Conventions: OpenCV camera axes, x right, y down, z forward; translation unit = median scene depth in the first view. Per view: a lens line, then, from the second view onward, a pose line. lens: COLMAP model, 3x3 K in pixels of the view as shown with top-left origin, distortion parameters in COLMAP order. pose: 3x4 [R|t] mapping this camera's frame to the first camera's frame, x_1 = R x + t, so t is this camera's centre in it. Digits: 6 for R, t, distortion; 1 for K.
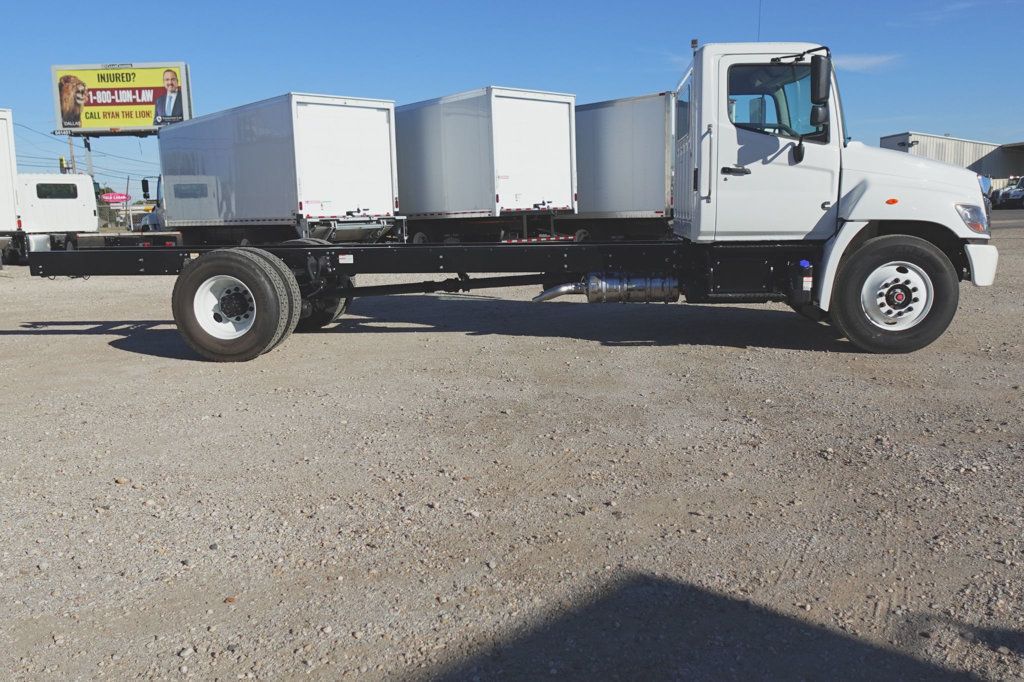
lens RADIAL K [[825.5, 0, 512.0], [0, 825.5, 341.0], [0, 0, 1]] dist [-0.006059, 0.002590]
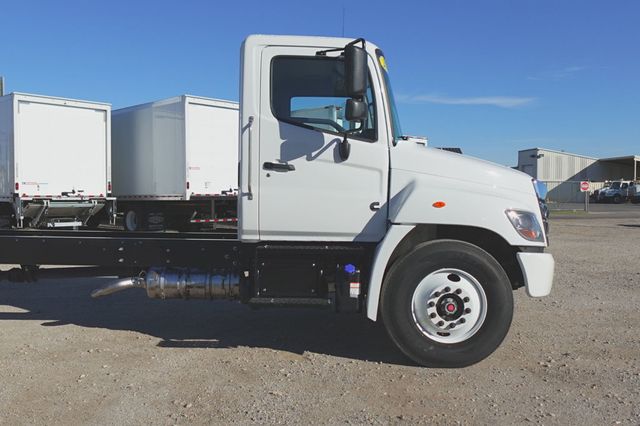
lens RADIAL K [[588.6, 0, 320.0], [0, 588.6, 213.0], [0, 0, 1]] dist [-0.009428, 0.001950]
pose [[0.996324, 0.028127, 0.080910, 0.264260], [-0.017881, 0.992035, -0.124687, -0.072167], [-0.083773, 0.122782, 0.988892, 0.344967]]
